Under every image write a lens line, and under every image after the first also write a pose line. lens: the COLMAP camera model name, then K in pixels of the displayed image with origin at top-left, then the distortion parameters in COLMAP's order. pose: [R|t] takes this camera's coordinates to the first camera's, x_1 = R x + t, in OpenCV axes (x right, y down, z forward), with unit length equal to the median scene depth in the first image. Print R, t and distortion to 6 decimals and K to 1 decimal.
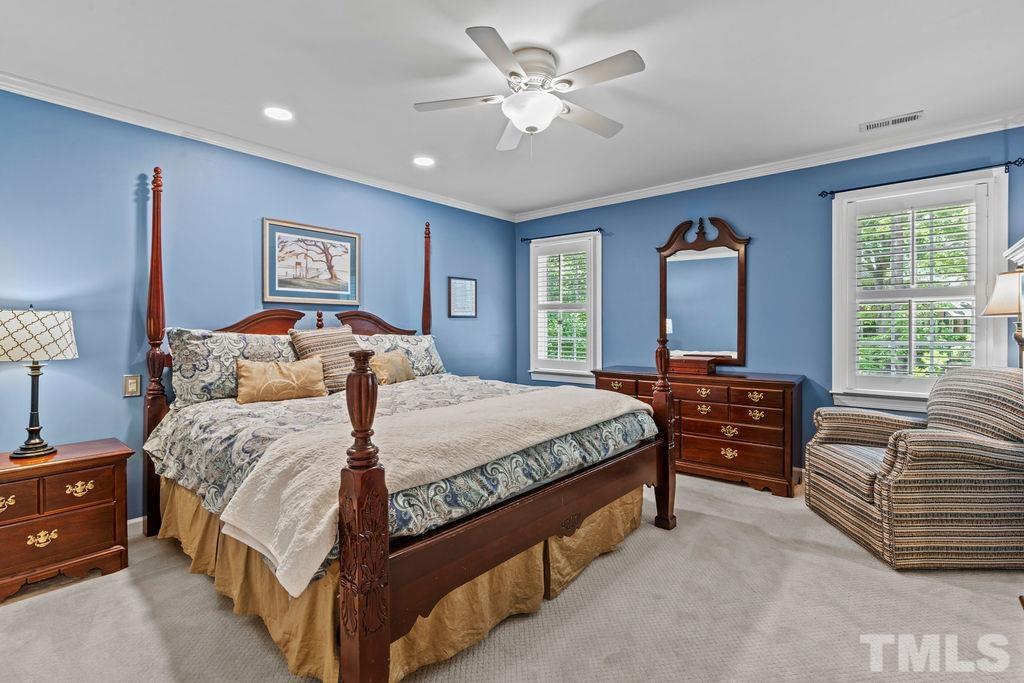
lens RADIAL K [[467.9, 0, 503.2], [0, 467.9, 333.2], [0, 0, 1]] dist [-0.003803, 0.000814]
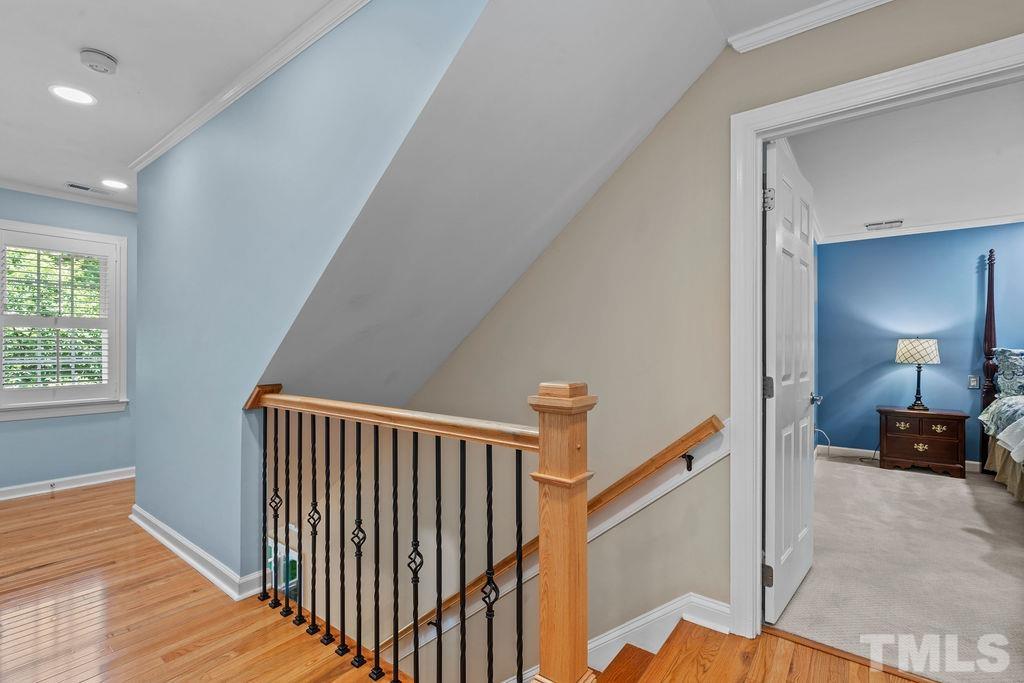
lens RADIAL K [[467.9, 0, 502.6], [0, 467.9, 344.3], [0, 0, 1]] dist [-0.003803, 0.000814]
pose [[0.043042, -0.002788, -0.999069, 0.893737], [-0.012779, 0.999913, -0.003341, 0.002742], [0.998992, 0.012911, 0.043003, -0.848417]]
